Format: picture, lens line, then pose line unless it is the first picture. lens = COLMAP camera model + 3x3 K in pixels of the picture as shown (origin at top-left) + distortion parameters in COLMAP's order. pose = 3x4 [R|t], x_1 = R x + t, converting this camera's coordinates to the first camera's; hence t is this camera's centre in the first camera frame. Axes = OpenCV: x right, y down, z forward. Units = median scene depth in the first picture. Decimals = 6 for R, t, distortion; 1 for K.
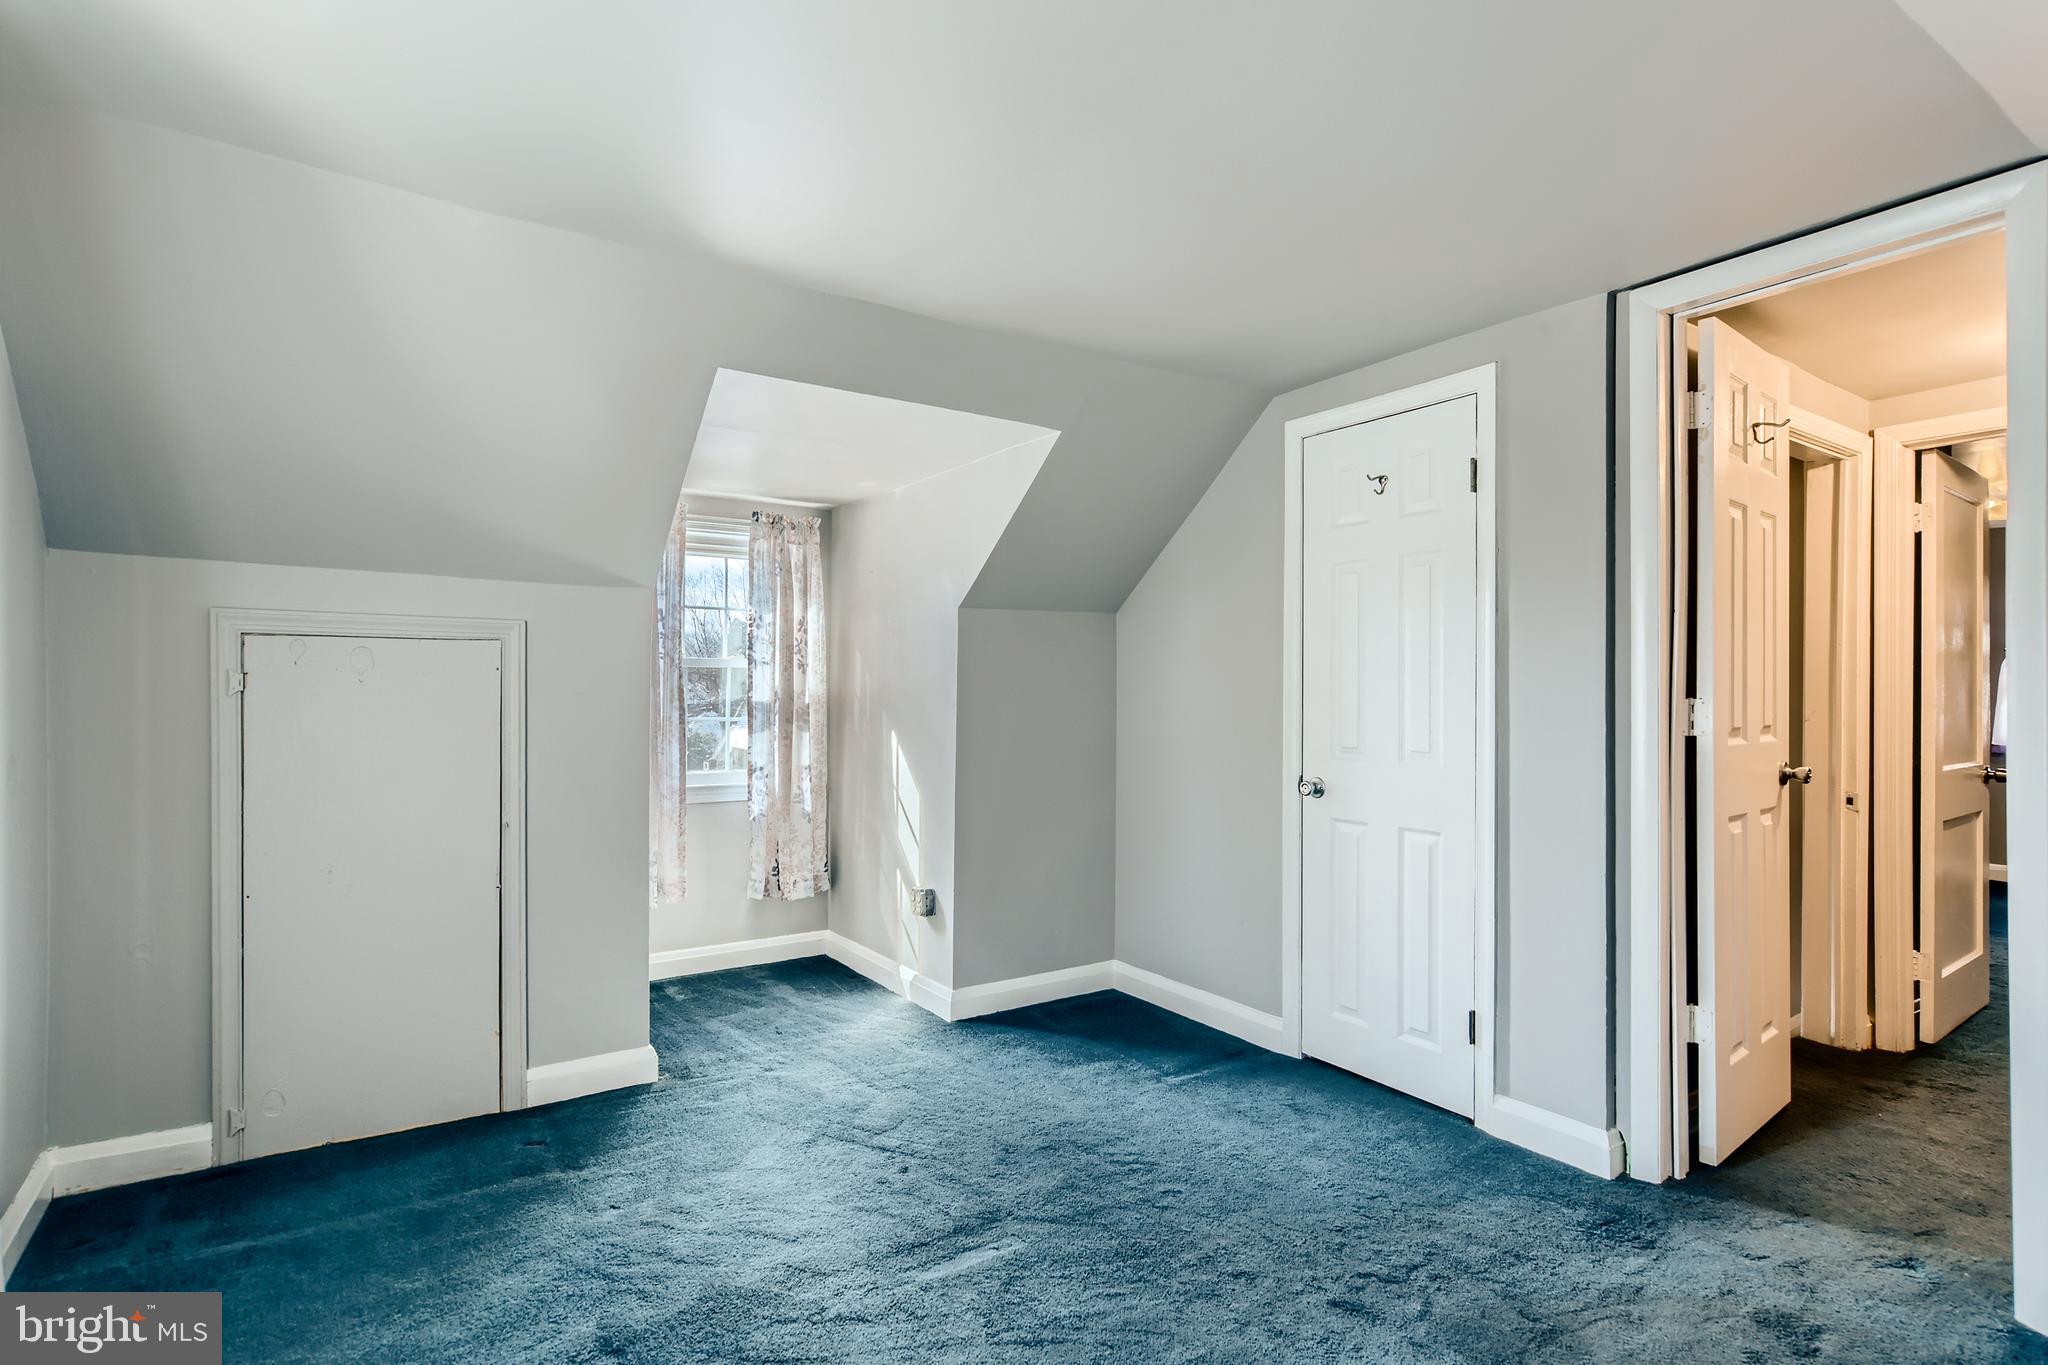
lens RADIAL K [[1044.0, 0, 1029.5], [0, 1044.0, 688.7], [0, 0, 1]] dist [-0.003244, 0.003532]
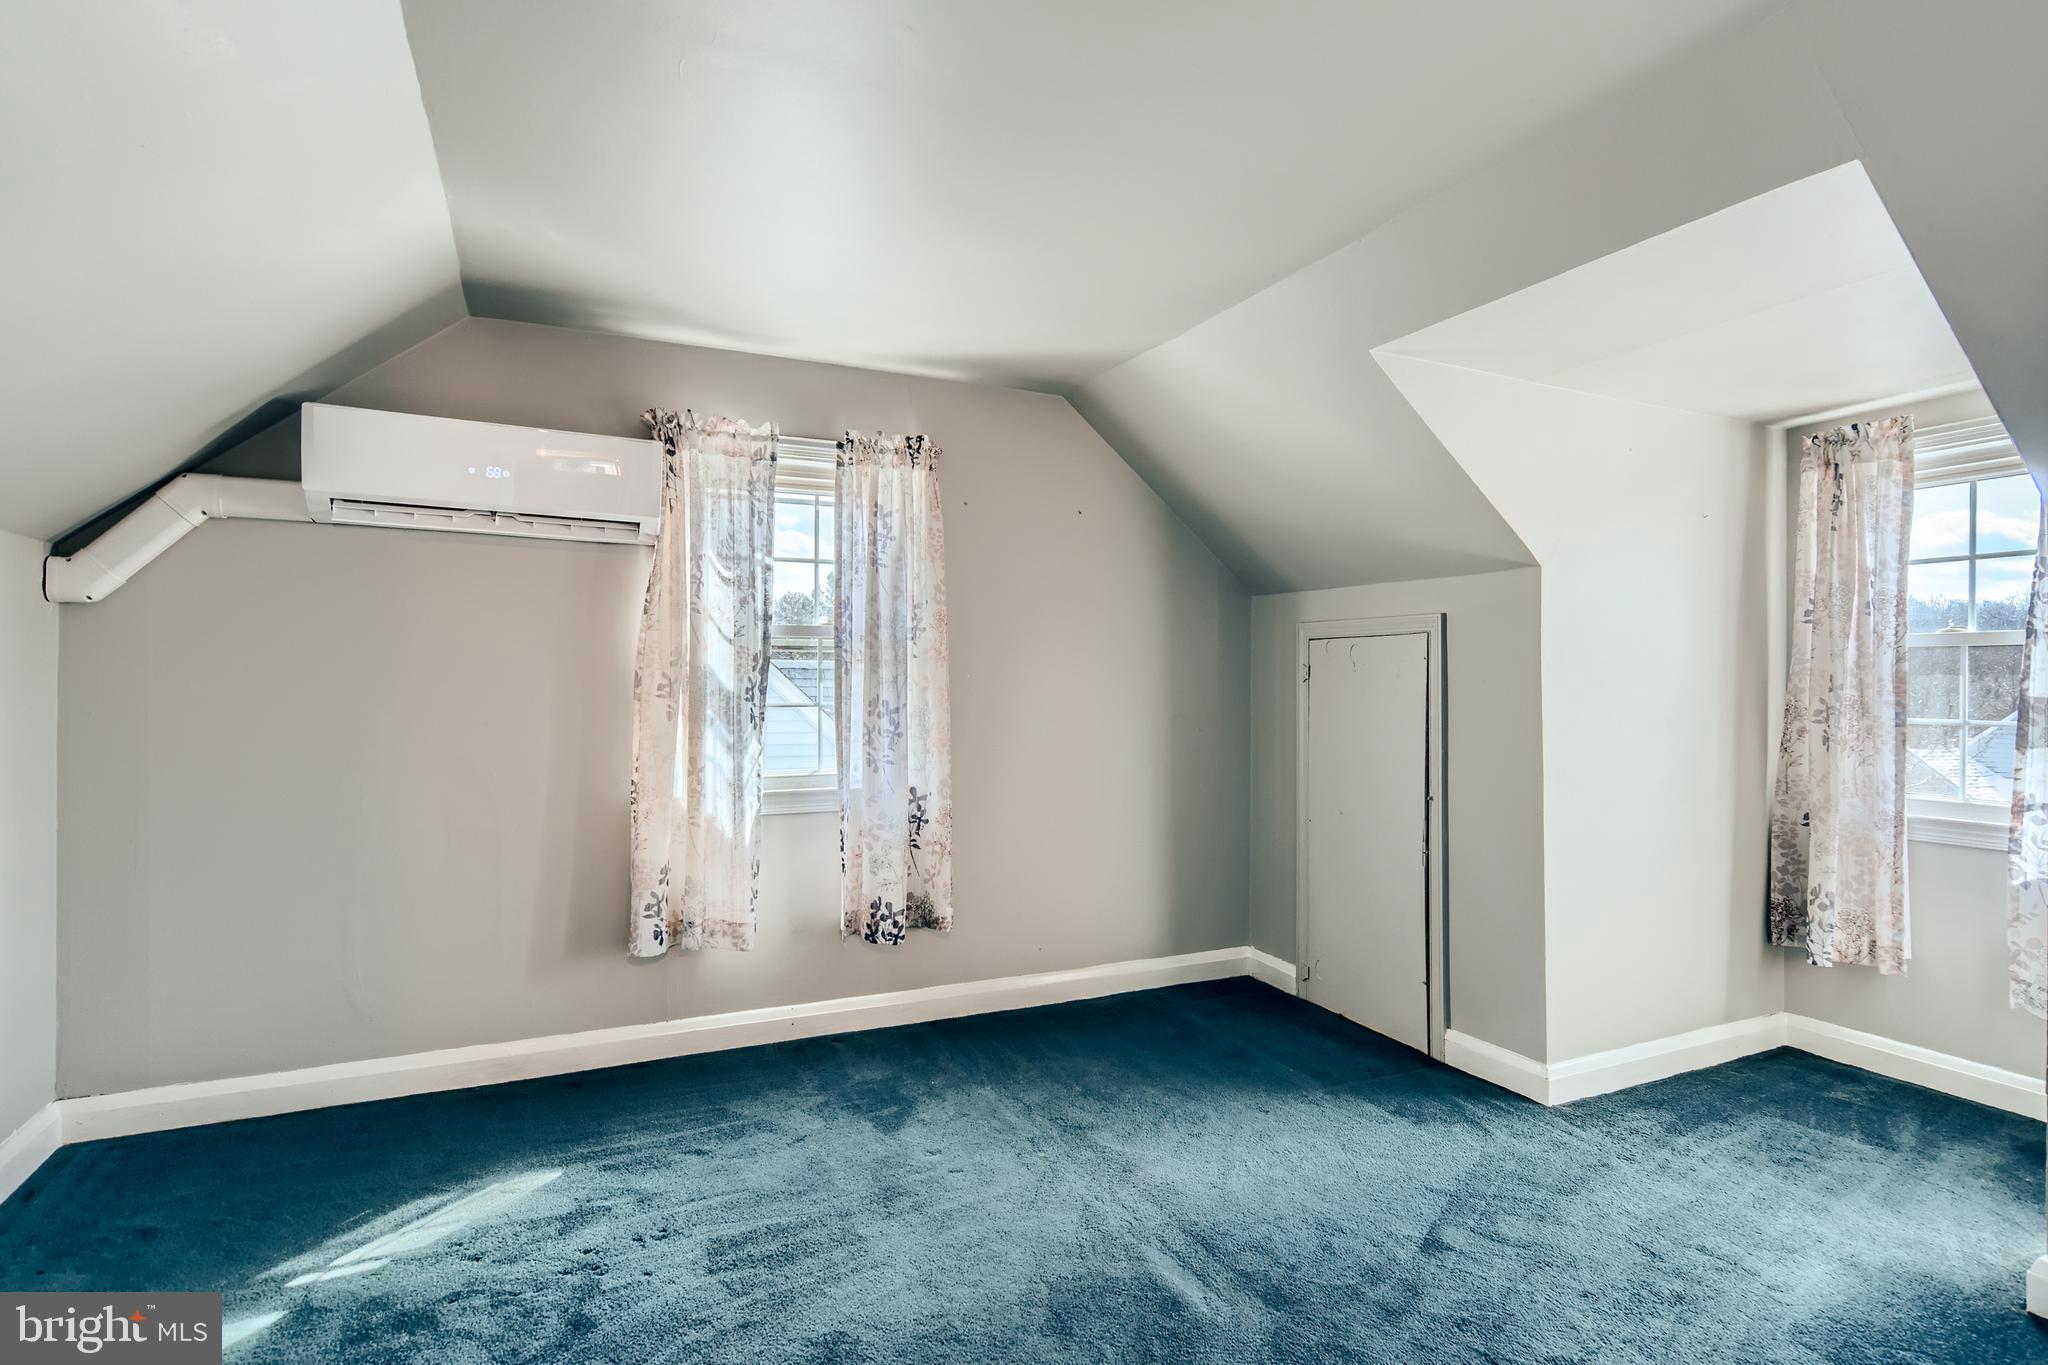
lens RADIAL K [[1044.0, 0, 1031.6], [0, 1044.0, 682.2], [0, 0, 1]] dist [-0.003244, 0.003532]
pose [[-0.162052, -0.004157, -0.986774, 0.587595], [-0.006287, 0.999975, -0.003180, 0.011600], [0.986762, 0.005688, -0.162074, 0.669947]]
